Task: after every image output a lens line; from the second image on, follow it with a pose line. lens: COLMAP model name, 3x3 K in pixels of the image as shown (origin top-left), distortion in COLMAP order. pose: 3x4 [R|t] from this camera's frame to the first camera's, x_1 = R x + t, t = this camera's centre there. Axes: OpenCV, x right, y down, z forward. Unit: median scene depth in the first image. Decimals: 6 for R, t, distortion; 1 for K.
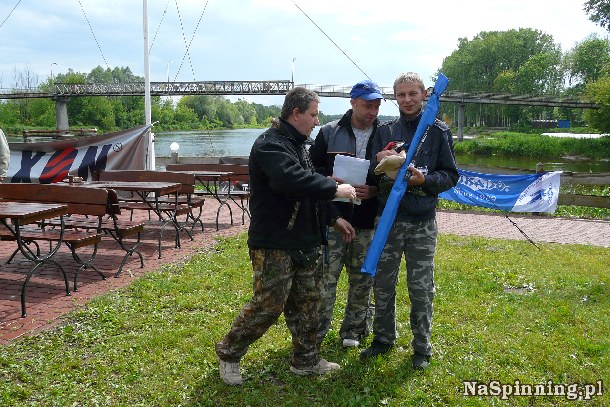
lens RADIAL K [[498.7, 0, 305.0], [0, 498.7, 203.5], [0, 0, 1]] dist [-0.079649, 0.082963]
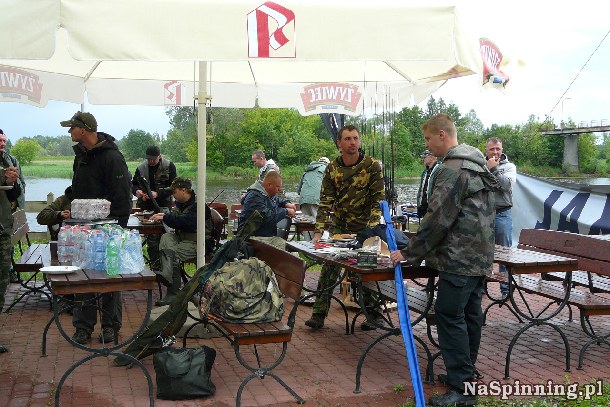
lens RADIAL K [[673.4, 0, 305.0], [0, 673.4, 203.5], [0, 0, 1]] dist [-0.019432, 0.002359]
pose [[0.527499, 0.044850, -0.848371, 0.090626], [-0.127062, 0.991538, -0.026587, -0.000852], [0.840000, 0.121821, 0.528735, 0.008425]]
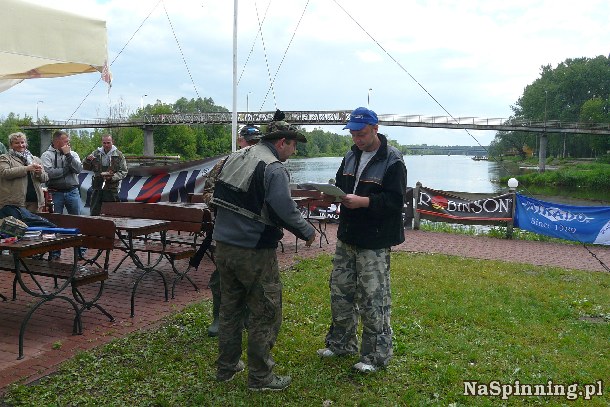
lens RADIAL K [[498.7, 0, 305.0], [0, 498.7, 203.5], [0, 0, 1]] dist [-0.079649, 0.082963]
pose [[0.989025, 0.021019, -0.146244, -0.003379], [-0.029405, 0.998030, -0.055416, 0.006762], [0.144792, 0.059108, 0.987695, -0.038331]]
